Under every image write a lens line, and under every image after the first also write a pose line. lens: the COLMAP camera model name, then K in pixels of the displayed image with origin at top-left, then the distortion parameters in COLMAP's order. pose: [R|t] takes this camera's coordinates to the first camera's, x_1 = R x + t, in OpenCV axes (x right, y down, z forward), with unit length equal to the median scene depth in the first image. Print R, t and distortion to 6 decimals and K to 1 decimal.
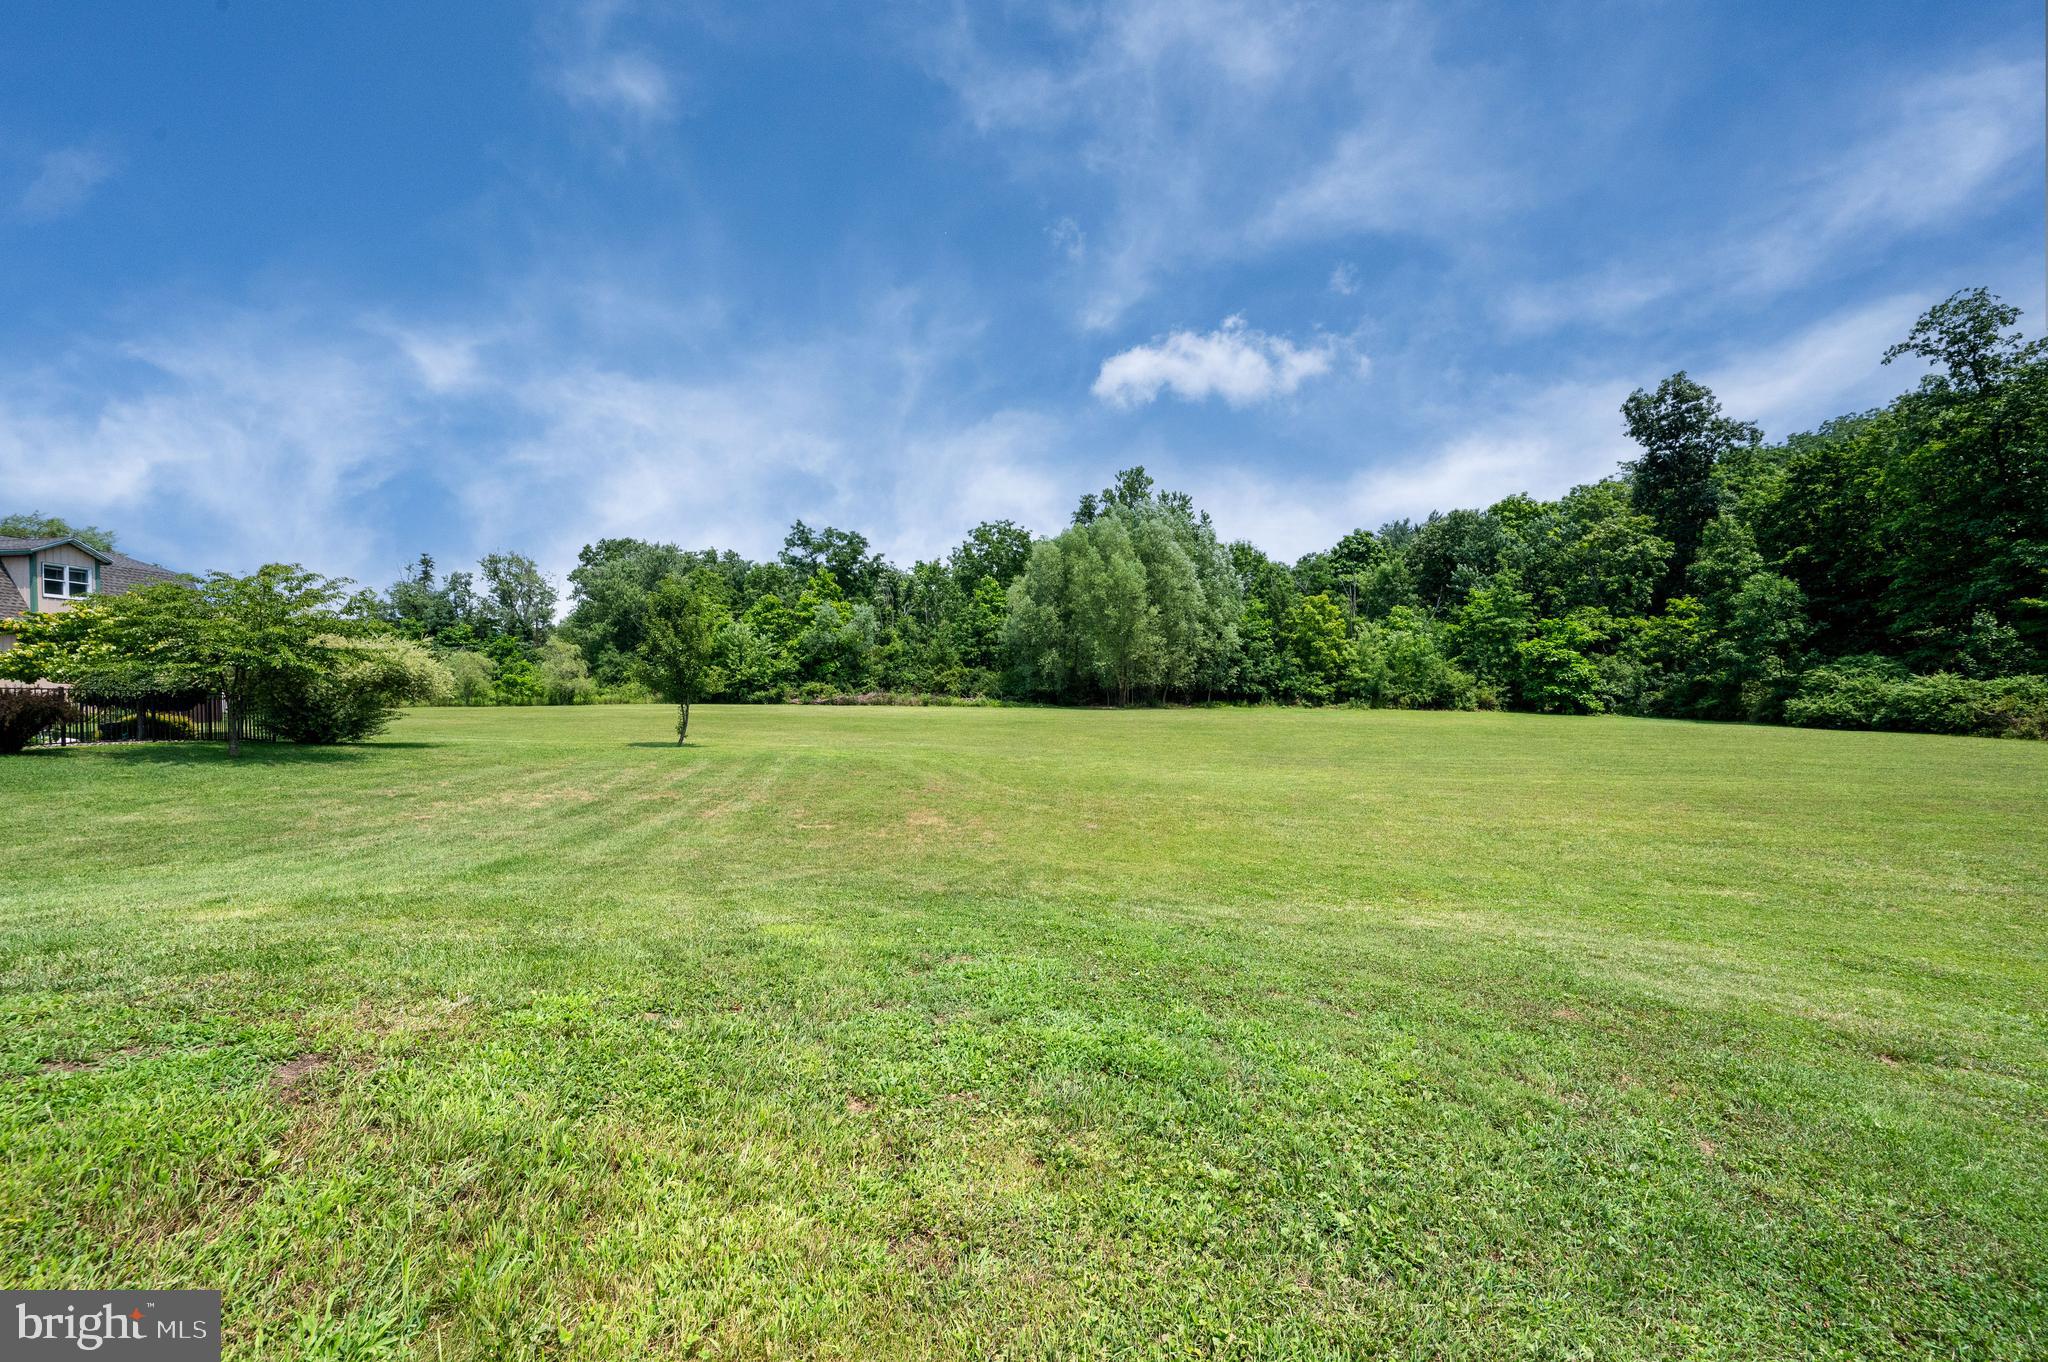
lens RADIAL K [[819.9, 0, 1010.9], [0, 819.9, 679.0], [0, 0, 1]] dist [-0.002458, -0.000229]
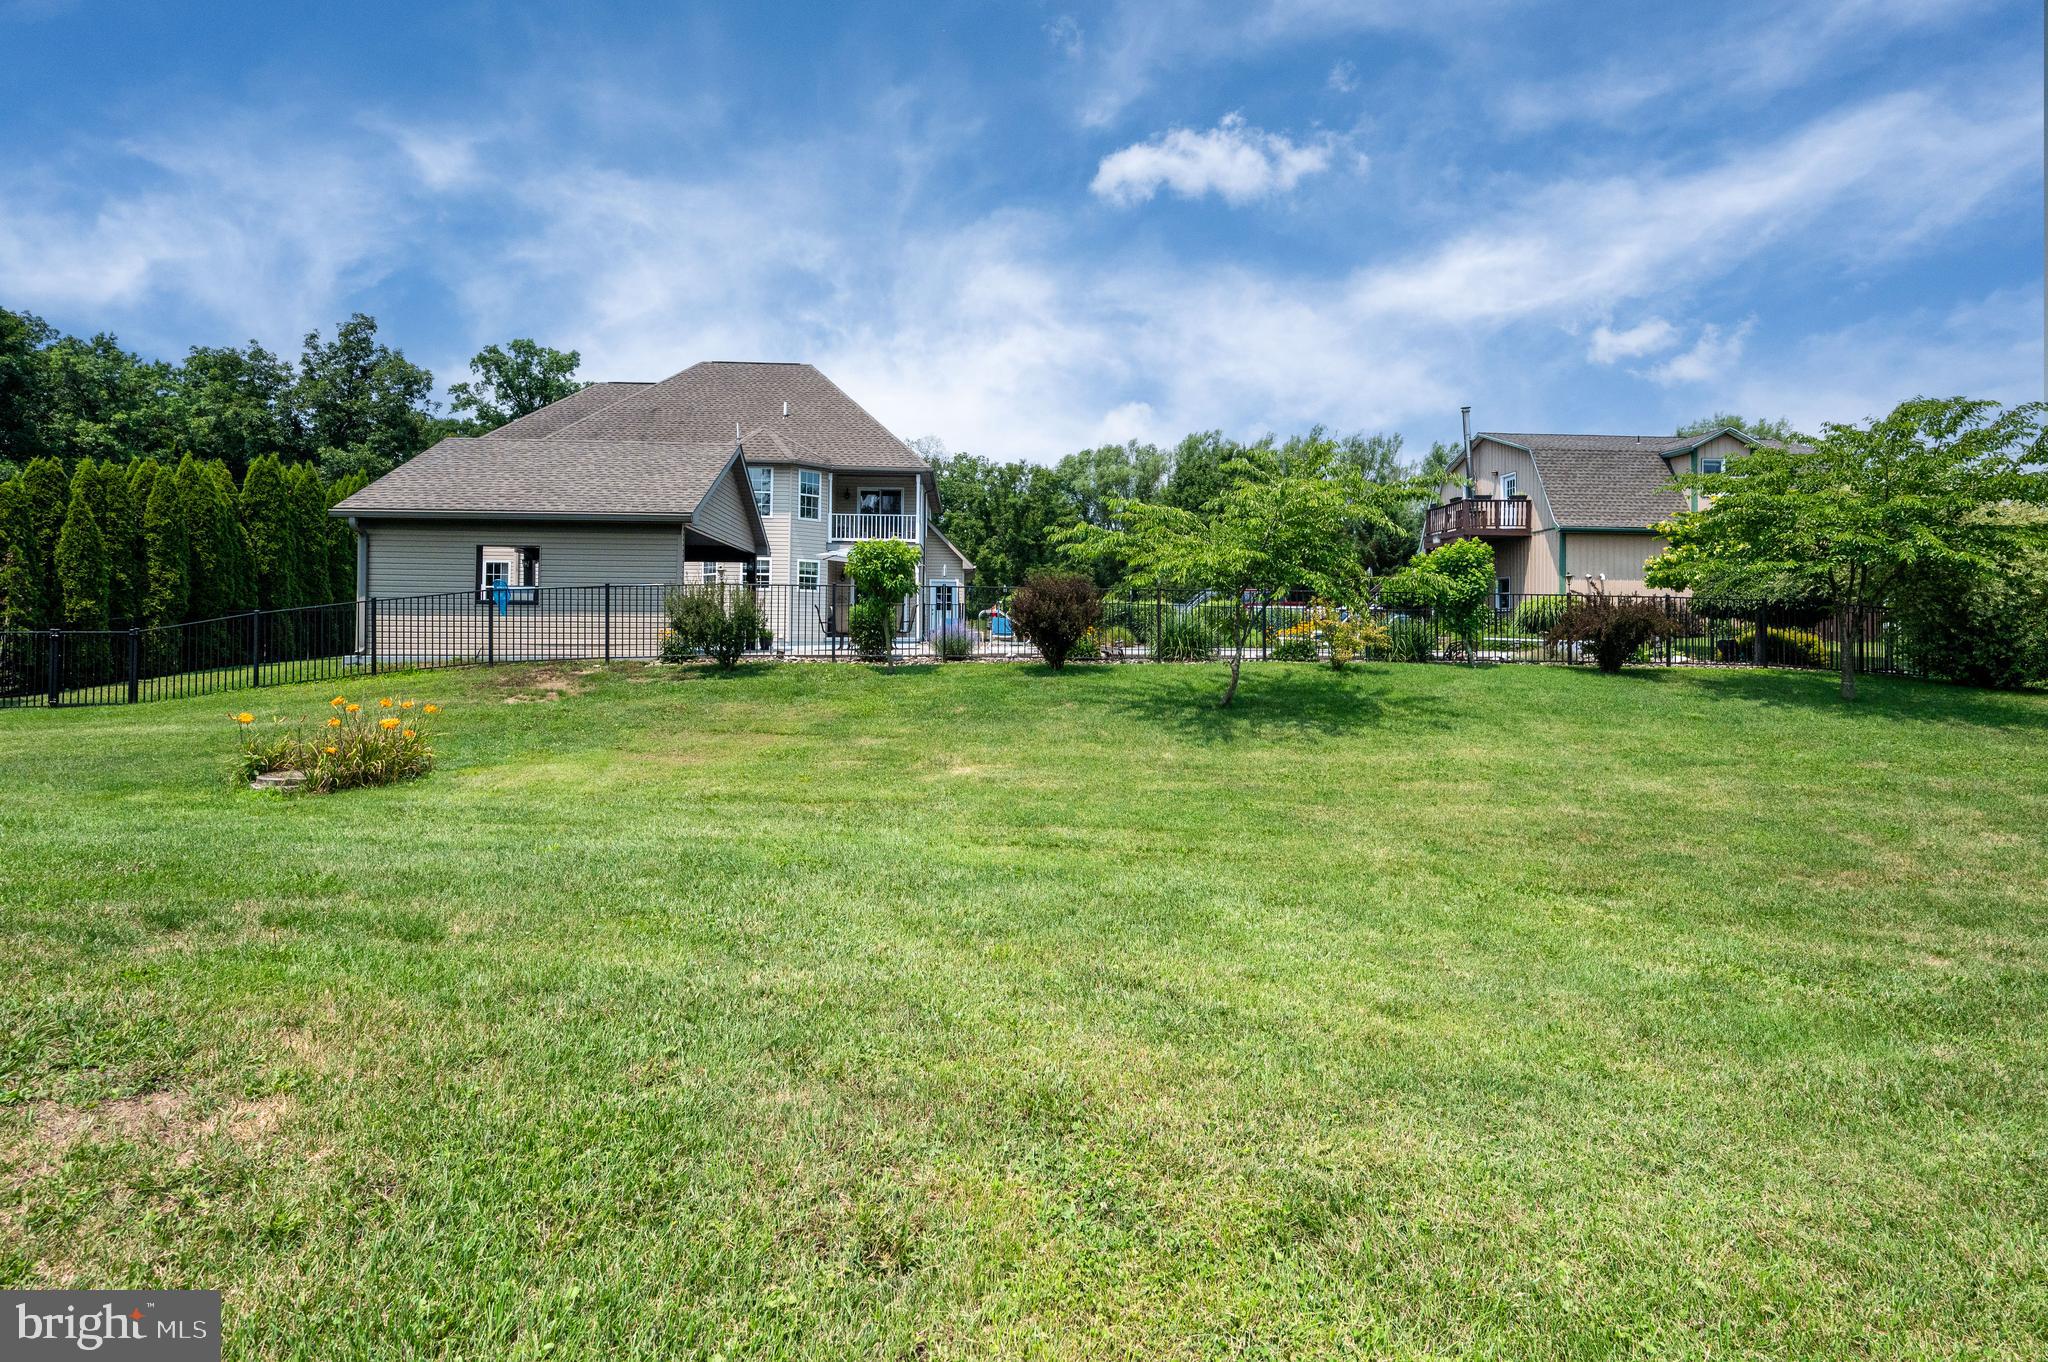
lens RADIAL K [[1040.5, 0, 1017.9], [0, 1040.5, 624.9], [0, 0, 1]] dist [-0.004855, -0.001016]
pose [[0.081881, 0.024927, -0.996330, -0.155216], [0.012750, 0.999579, 0.026056, 0.003964], [0.996561, -0.014836, 0.081529, 0.238007]]
